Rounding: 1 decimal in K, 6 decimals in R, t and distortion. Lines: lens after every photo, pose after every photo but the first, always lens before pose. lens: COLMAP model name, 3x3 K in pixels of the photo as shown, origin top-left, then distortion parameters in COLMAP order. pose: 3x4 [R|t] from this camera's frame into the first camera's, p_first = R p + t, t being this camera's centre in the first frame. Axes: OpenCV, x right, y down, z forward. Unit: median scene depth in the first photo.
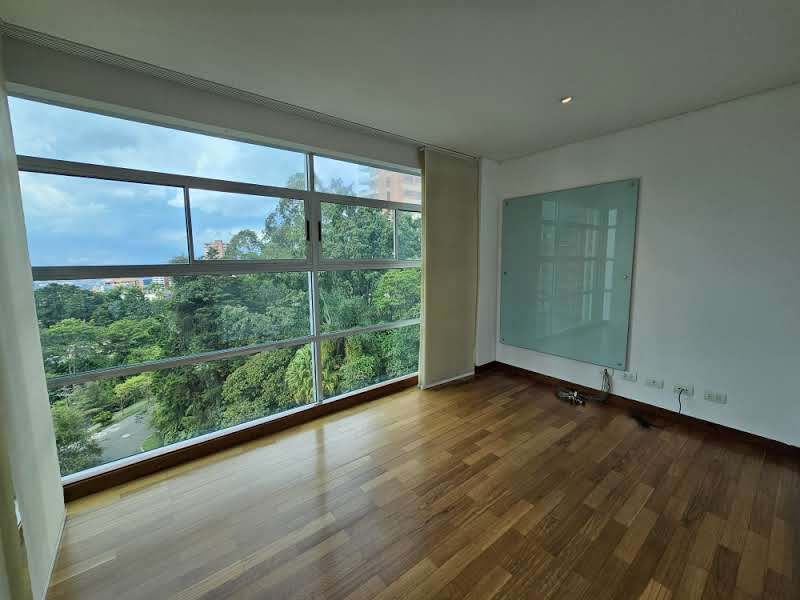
lens RADIAL K [[326.4, 0, 396.9], [0, 326.4, 297.6], [0, 0, 1]] dist [-0.001004, 0.000592]
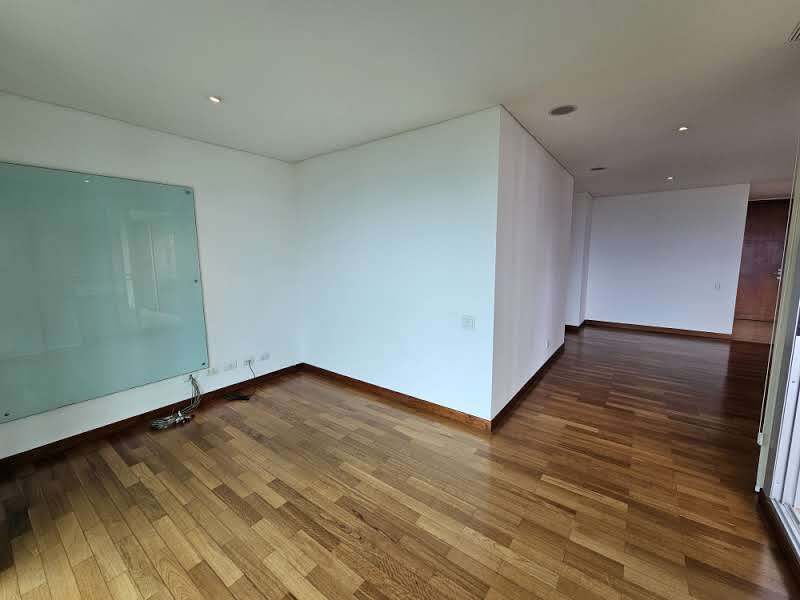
lens RADIAL K [[326.4, 0, 396.9], [0, 326.4, 298.3], [0, 0, 1]] dist [-0.001004, 0.000592]
pose [[-0.254133, -0.112129, 0.960647, -0.498531], [0.133851, 0.979621, 0.149753, -0.081182], [-0.957862, 0.166641, -0.233946, 0.674258]]
